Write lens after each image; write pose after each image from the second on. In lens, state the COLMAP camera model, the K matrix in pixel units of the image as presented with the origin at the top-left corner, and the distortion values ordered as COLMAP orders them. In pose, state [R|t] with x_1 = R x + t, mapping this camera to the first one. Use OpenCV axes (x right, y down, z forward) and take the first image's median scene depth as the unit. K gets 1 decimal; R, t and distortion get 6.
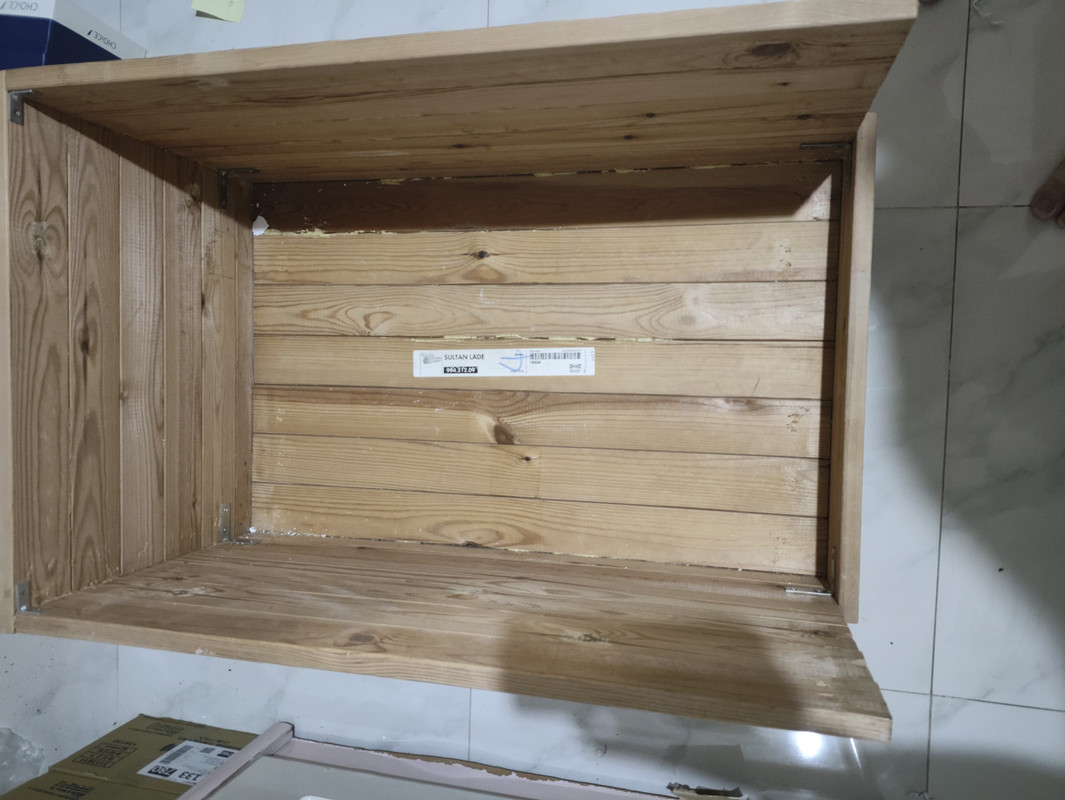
lens RADIAL K [[797.7, 0, 535.2], [0, 797.7, 397.1], [0, 0, 1]] dist [0.021217, -0.008424]
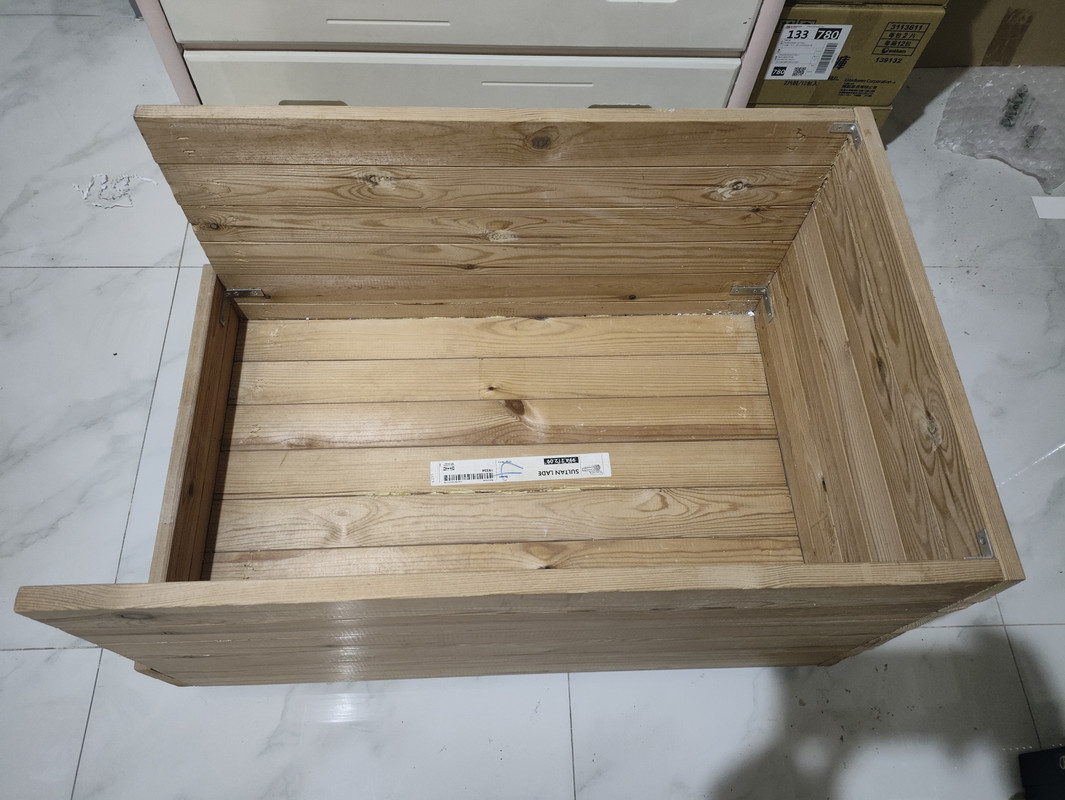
lens RADIAL K [[797.7, 0, 531.0], [0, 797.7, 399.3], [0, 0, 1]] dist [0.021217, -0.008424]
pose [[-0.977101, 0.146428, 0.154379, -0.230395], [-0.067853, -0.902091, 0.426178, -0.408373], [0.201669, 0.405944, 0.891369, 0.030394]]
